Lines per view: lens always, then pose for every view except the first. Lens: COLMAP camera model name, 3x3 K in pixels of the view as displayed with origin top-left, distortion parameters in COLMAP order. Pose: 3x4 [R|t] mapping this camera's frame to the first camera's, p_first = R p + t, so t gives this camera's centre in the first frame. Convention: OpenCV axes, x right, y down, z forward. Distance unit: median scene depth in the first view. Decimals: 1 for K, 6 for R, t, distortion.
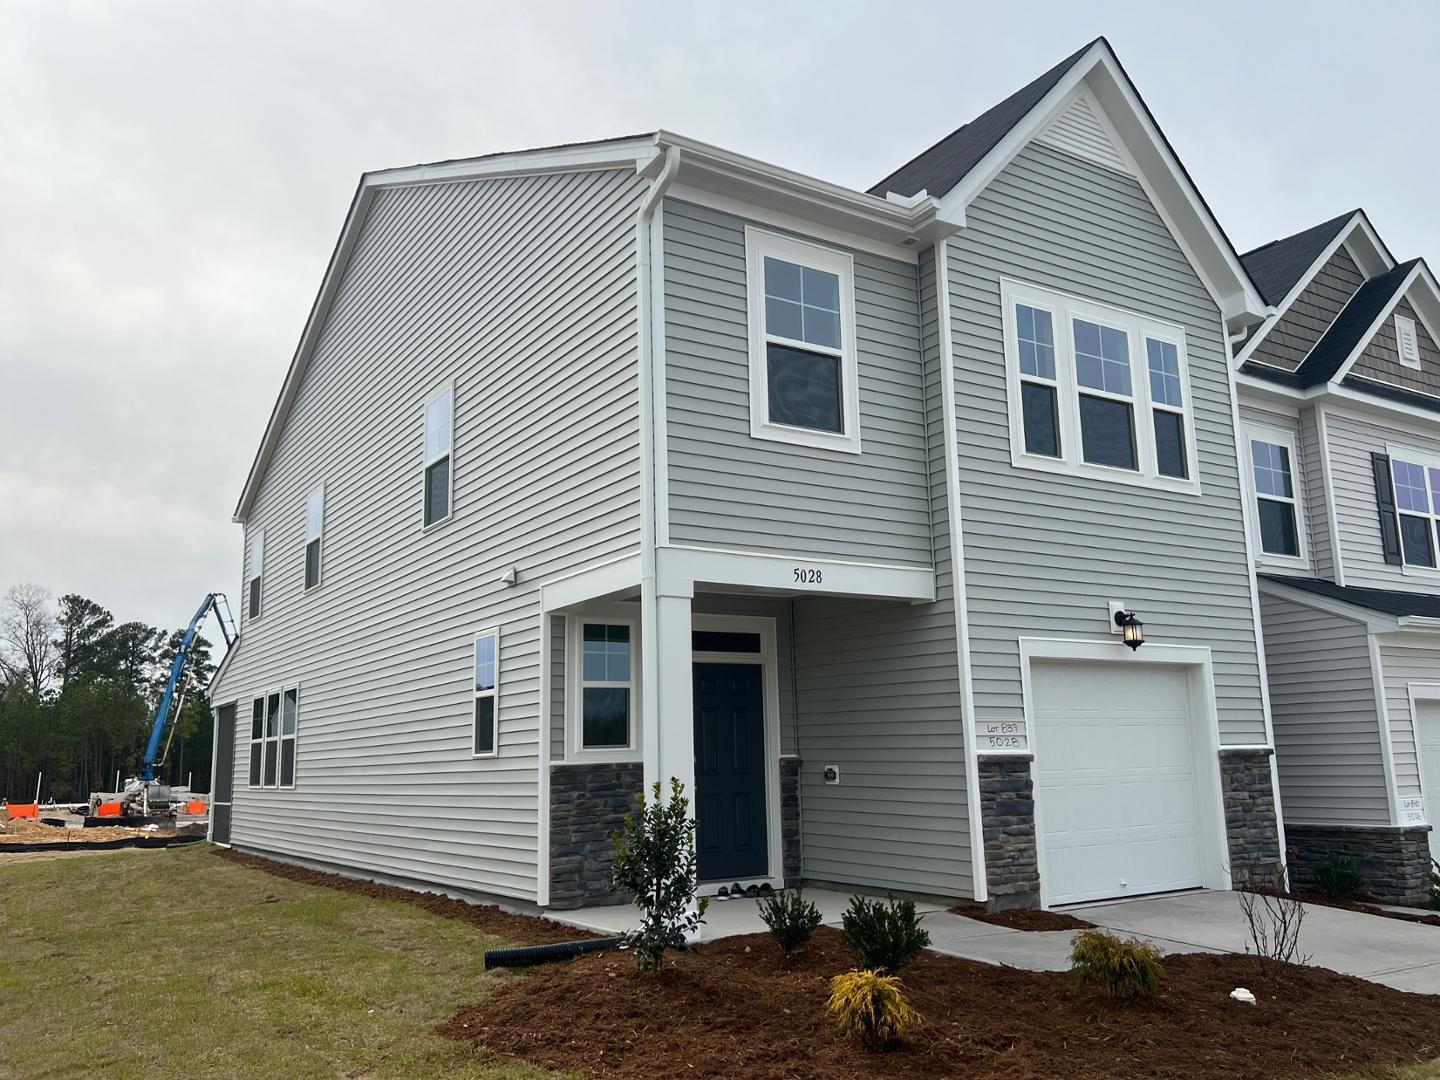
lens RADIAL K [[1166.6, 0, 716.5], [0, 1166.6, 541.3], [0, 0, 1]] dist [0.057047, -0.063810]
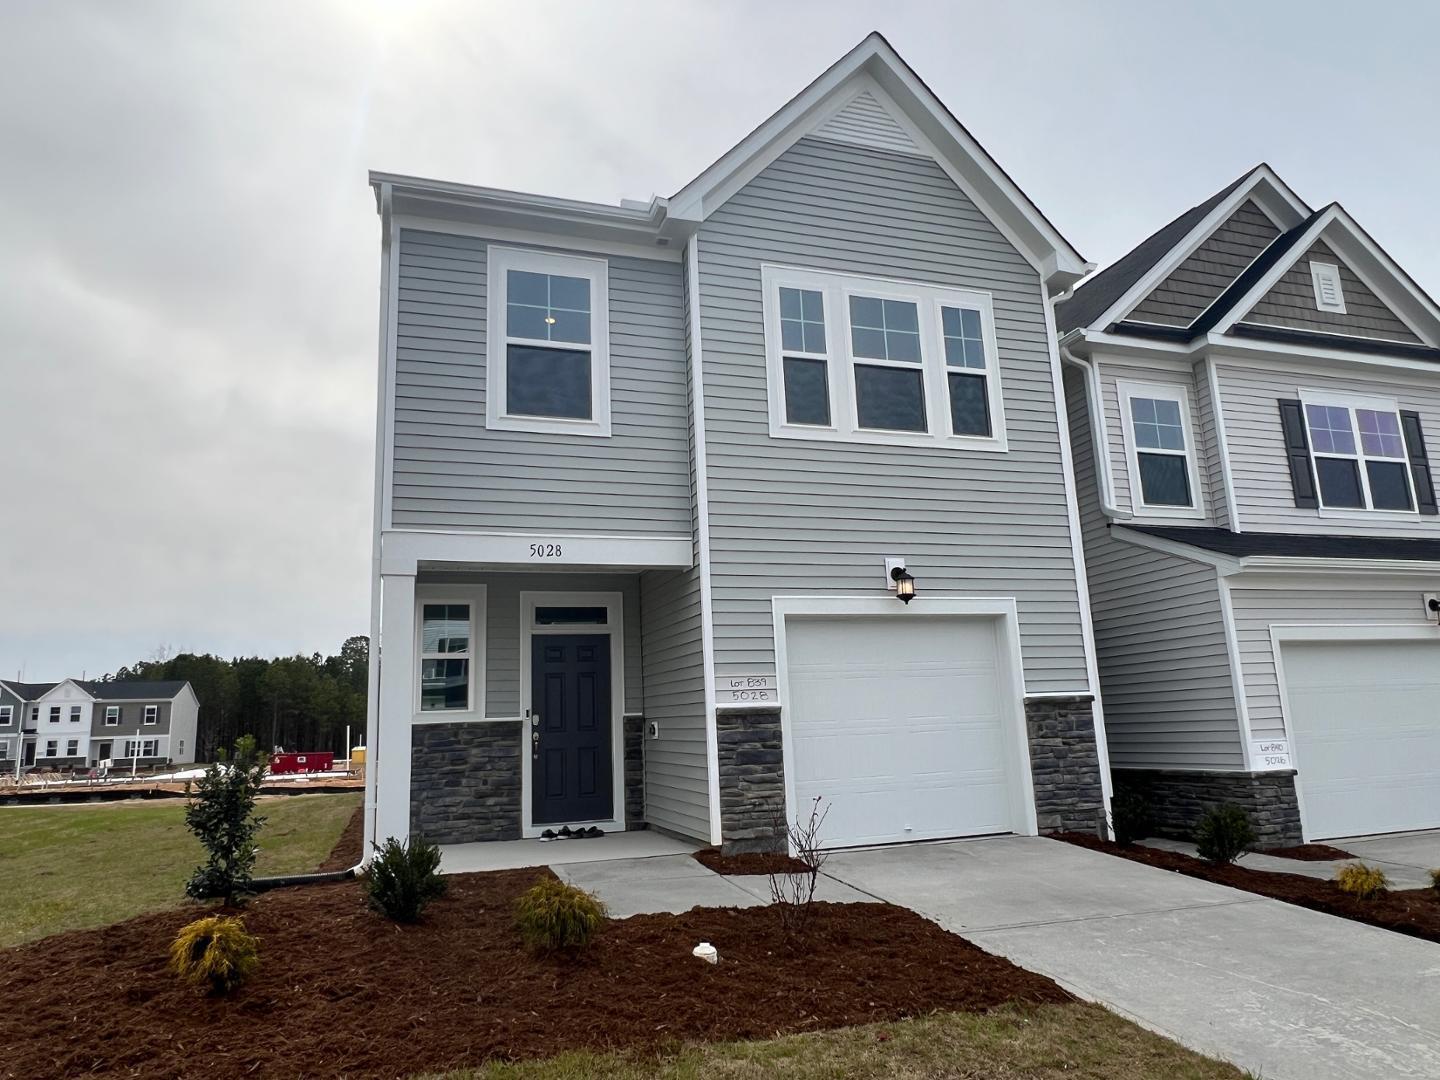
lens RADIAL K [[929.4, 0, 722.3], [0, 929.4, 541.5], [0, 0, 1]] dist [-0.000032, -0.003818]
pose [[0.967920, -0.064928, -0.242726, 0.375720], [0.063225, 0.997889, -0.014806, 0.037299], [0.243175, -0.001015, 0.969982, 0.154997]]
